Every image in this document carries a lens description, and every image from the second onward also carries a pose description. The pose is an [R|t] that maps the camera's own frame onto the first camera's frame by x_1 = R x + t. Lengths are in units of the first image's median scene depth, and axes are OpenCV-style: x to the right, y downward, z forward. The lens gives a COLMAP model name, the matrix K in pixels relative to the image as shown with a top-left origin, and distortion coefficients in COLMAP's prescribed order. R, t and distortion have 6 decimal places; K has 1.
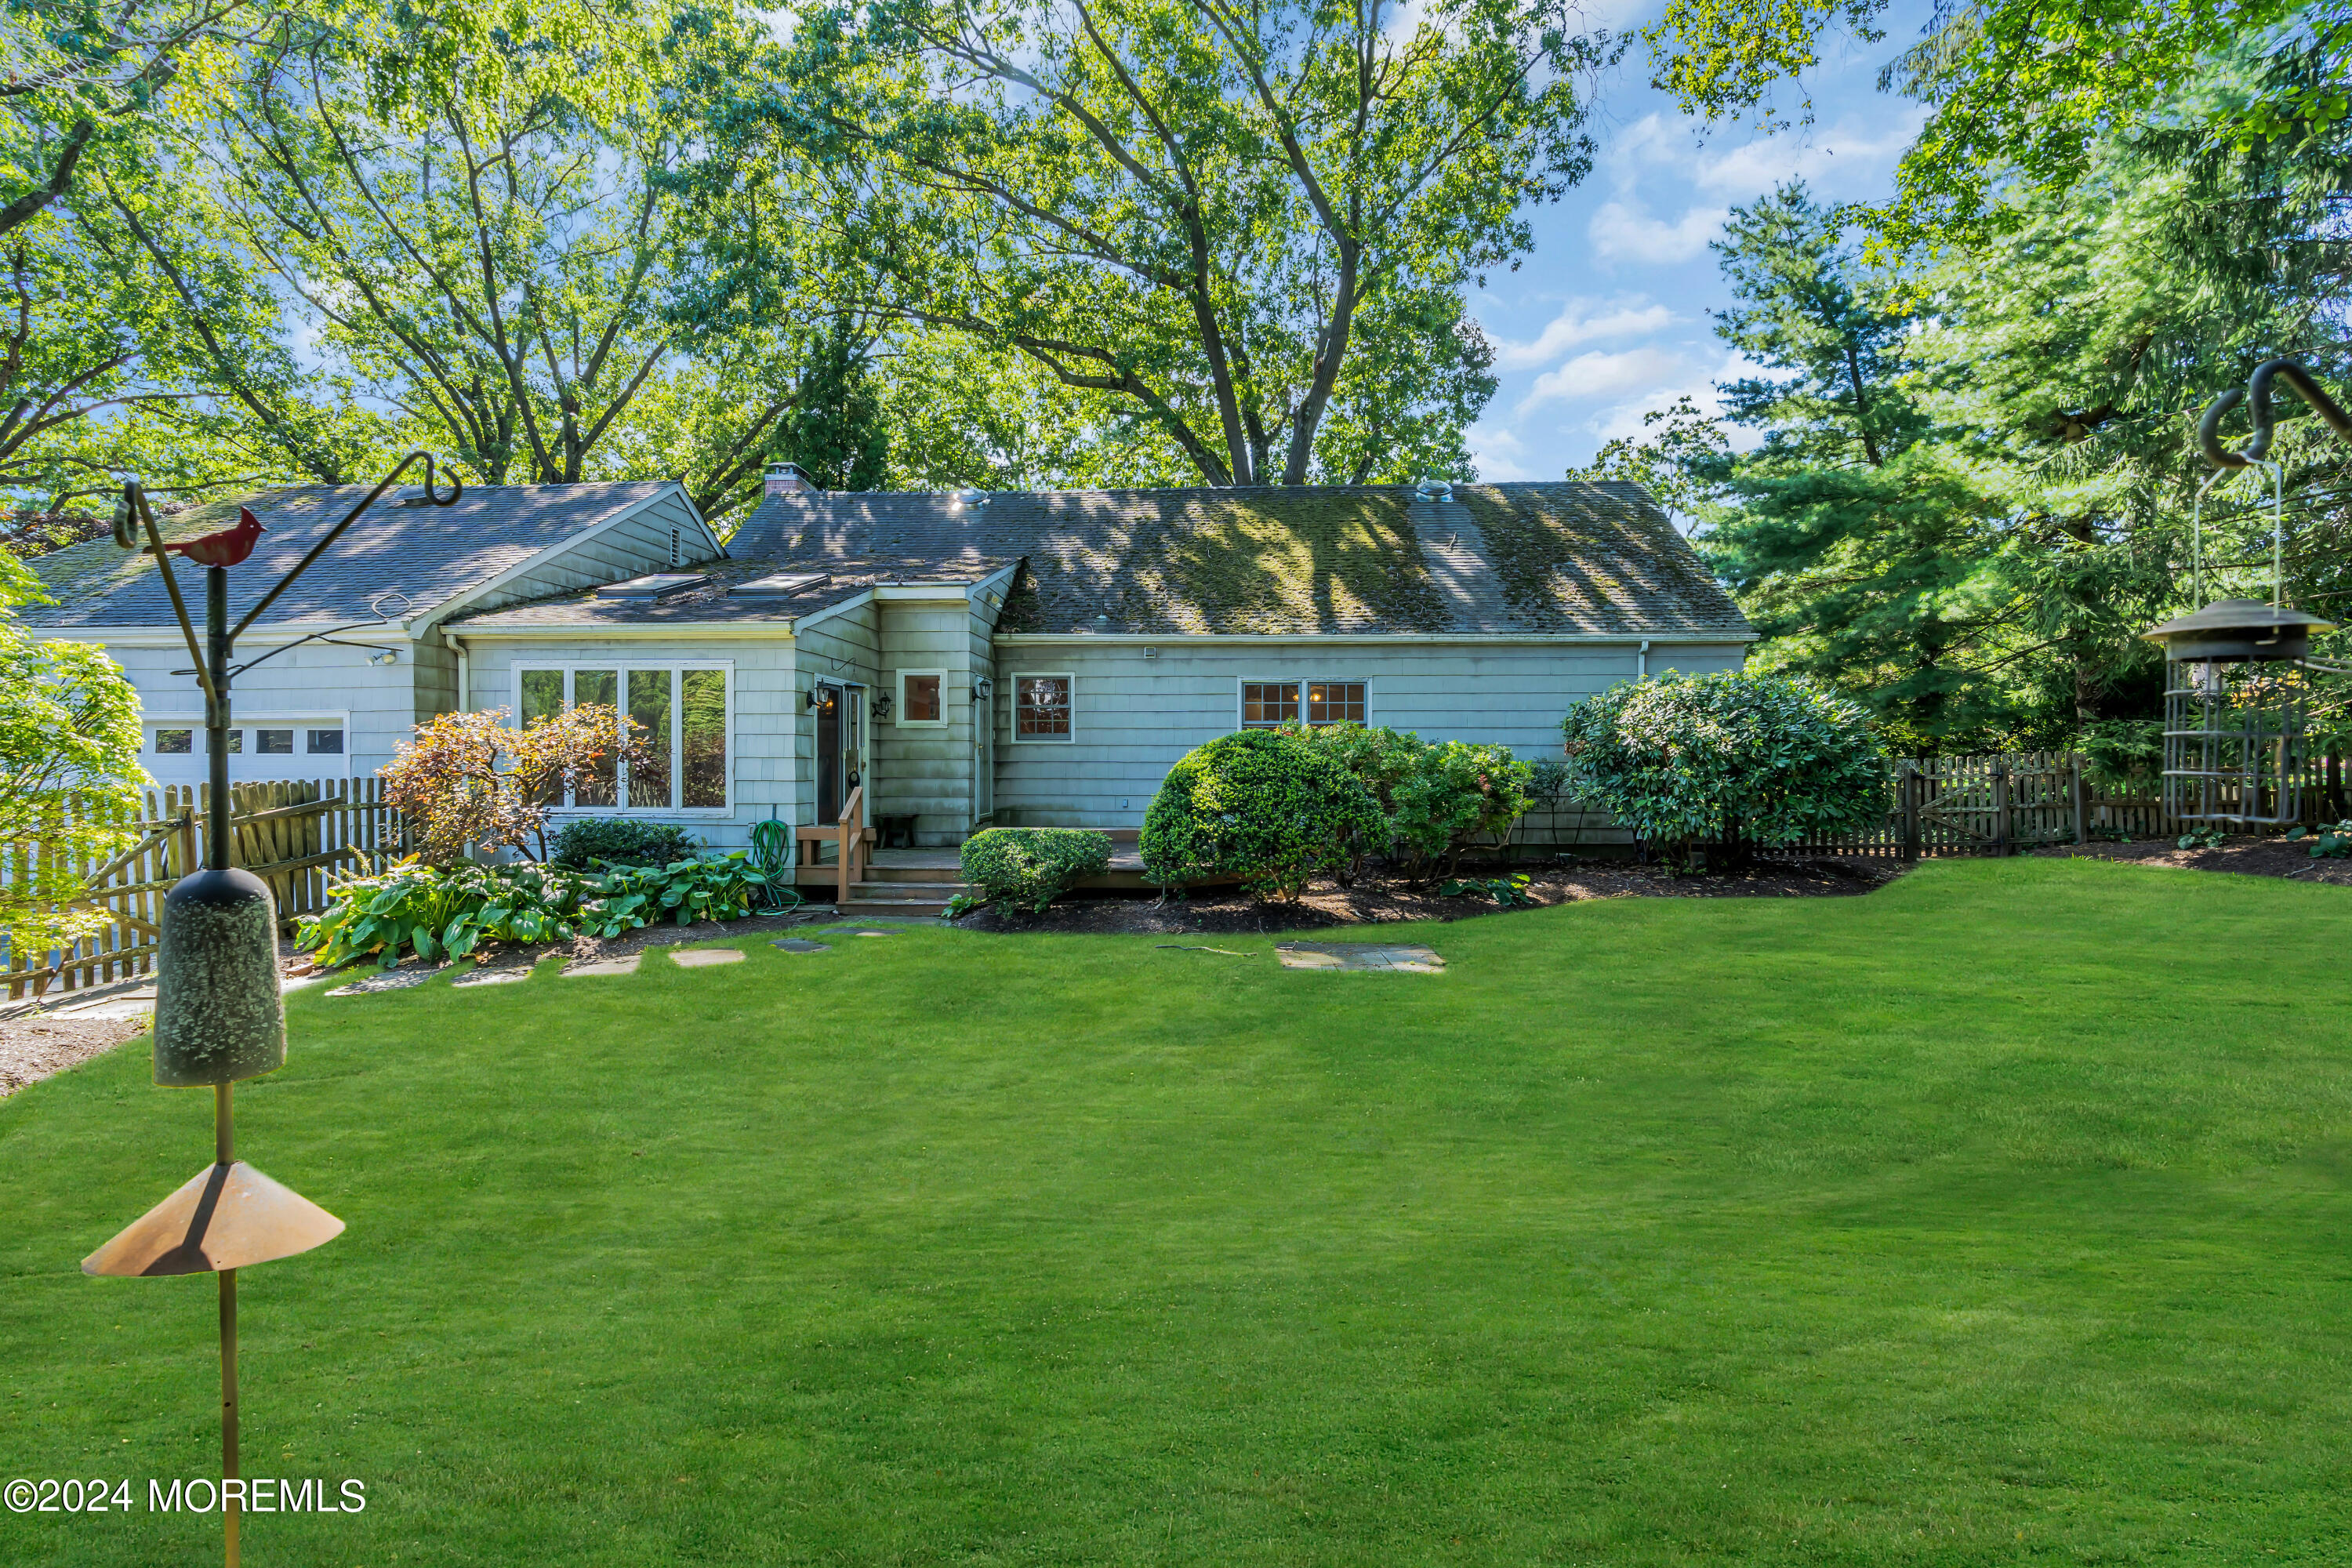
lens RADIAL K [[1070.3, 0, 1180.0], [0, 1070.3, 760.2], [0, 0, 1]] dist [-0.008319, 0.001140]
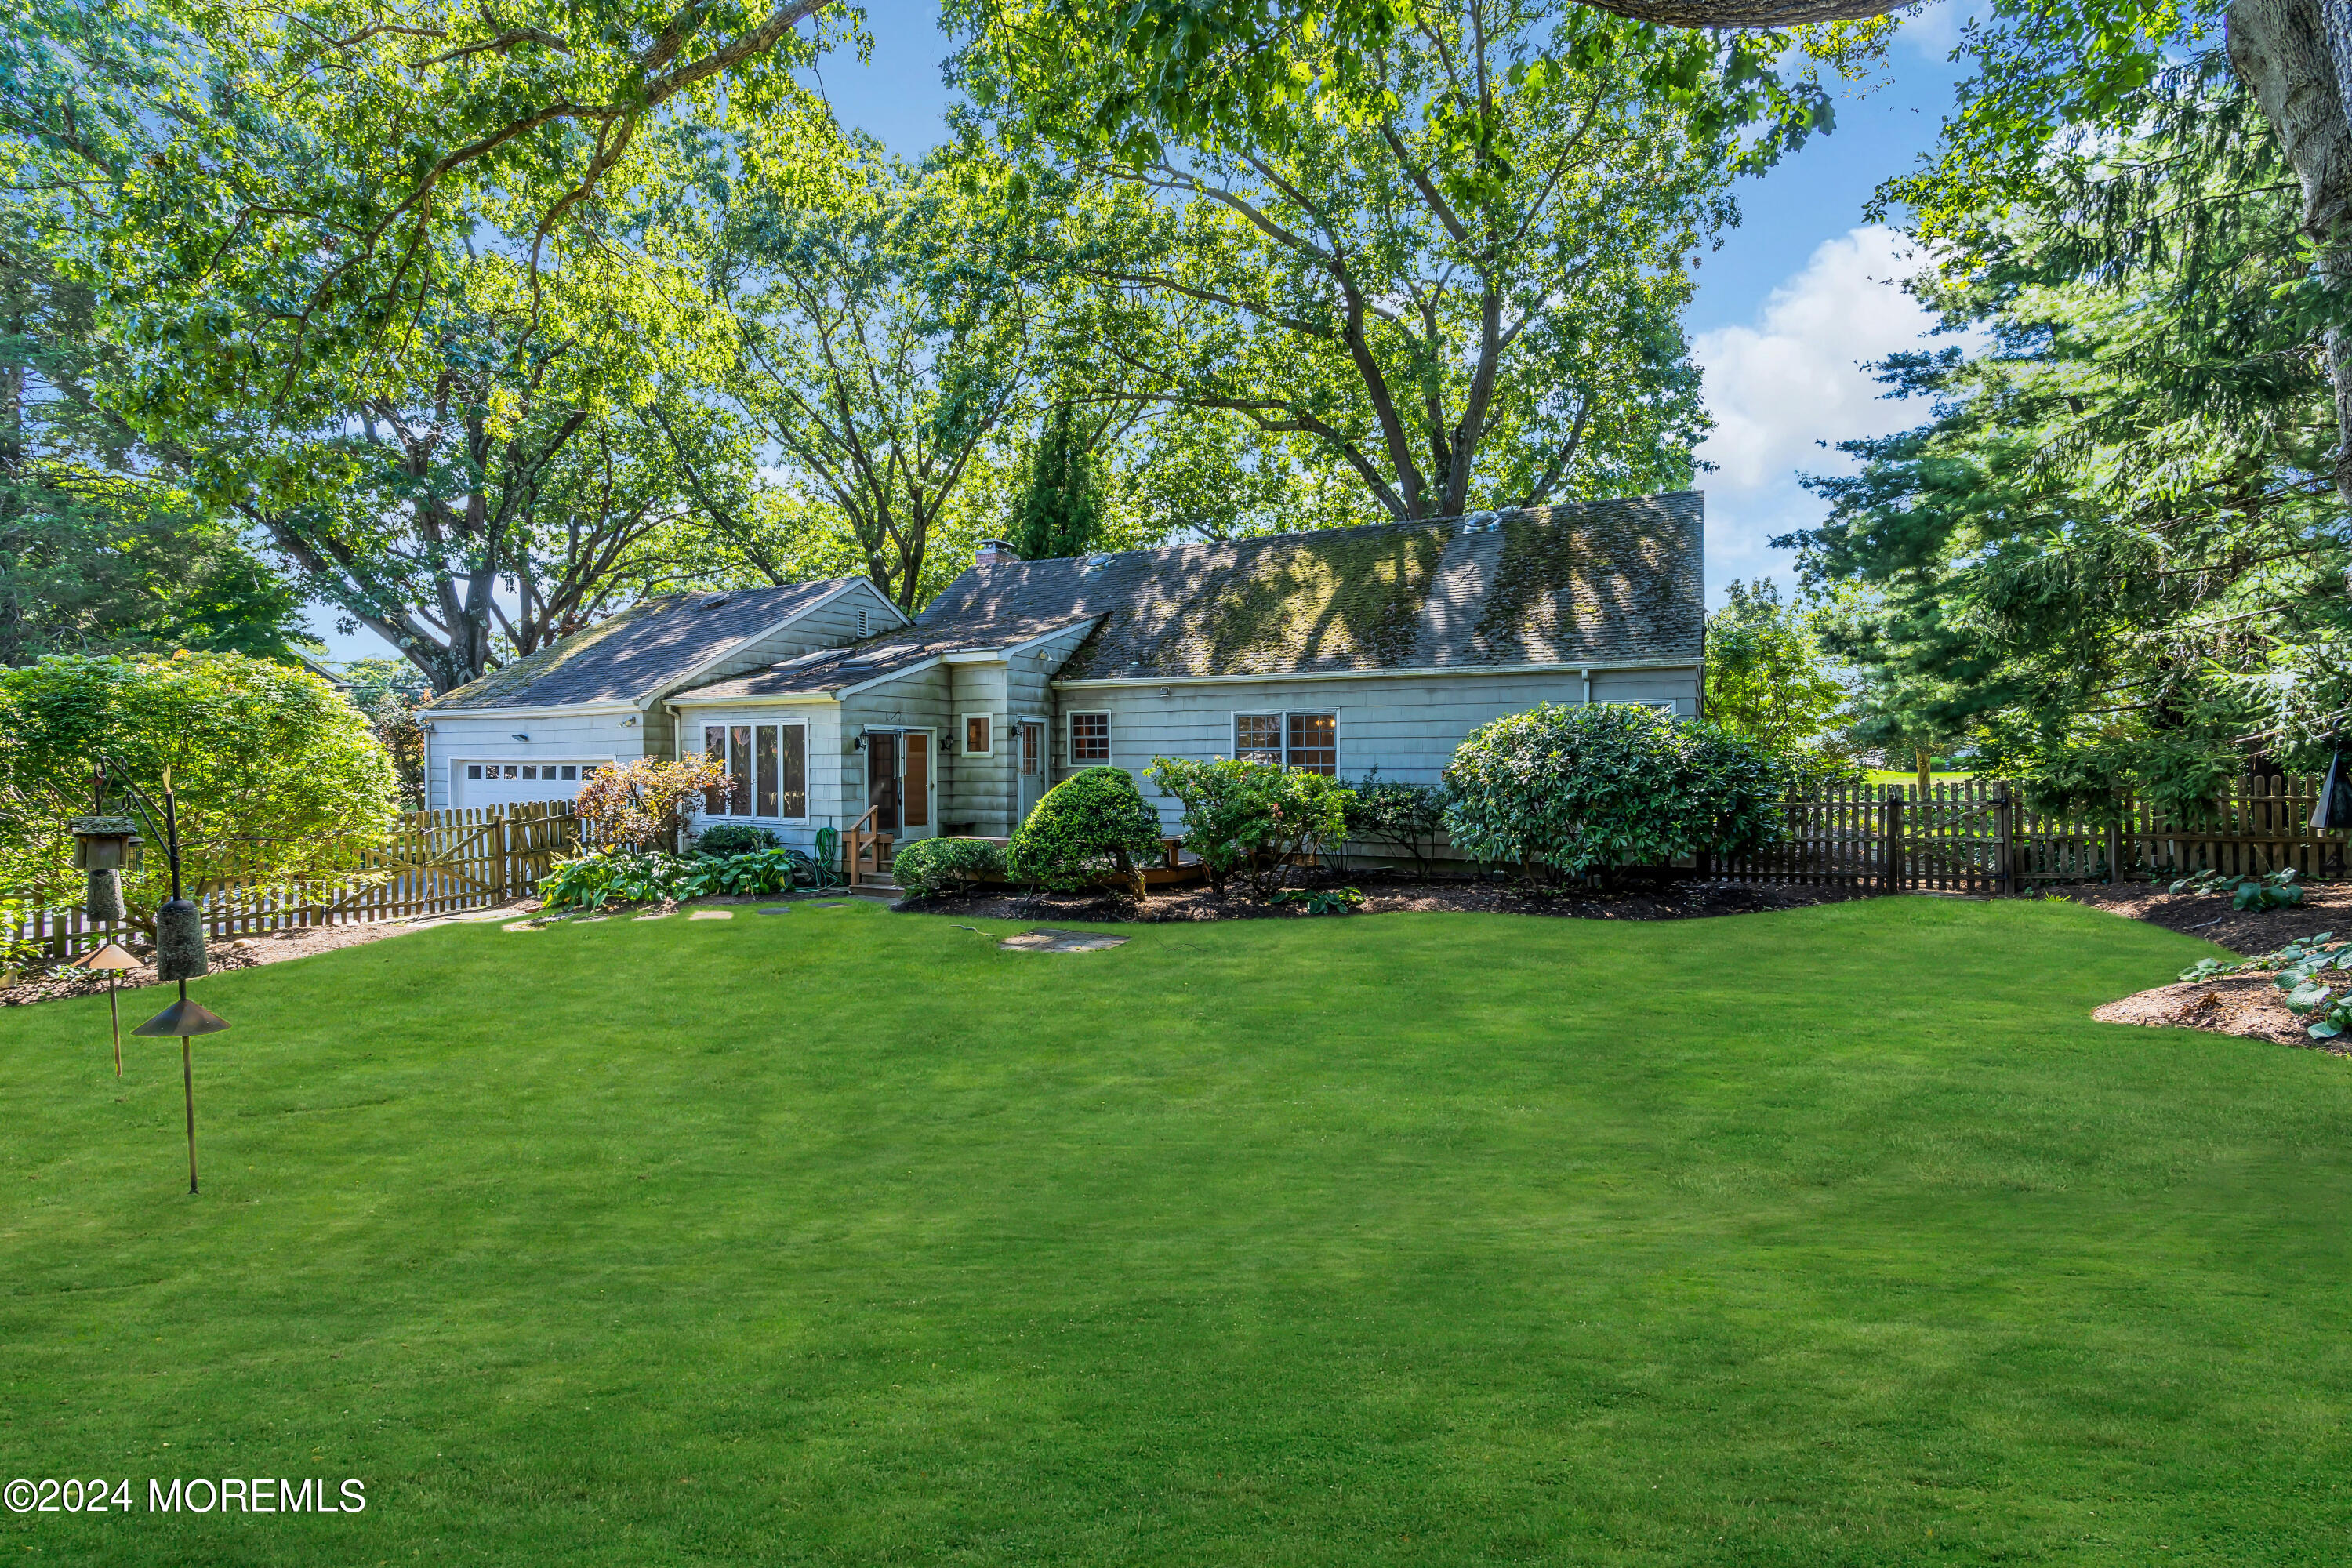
lens RADIAL K [[1070.3, 0, 1180.0], [0, 1070.3, 760.2], [0, 0, 1]] dist [-0.008319, 0.001140]
pose [[0.913661, -0.003552, -0.406462, 0.625274], [0.005542, 0.999978, 0.003717, -0.036720], [0.406440, -0.005648, 0.913660, -0.126687]]
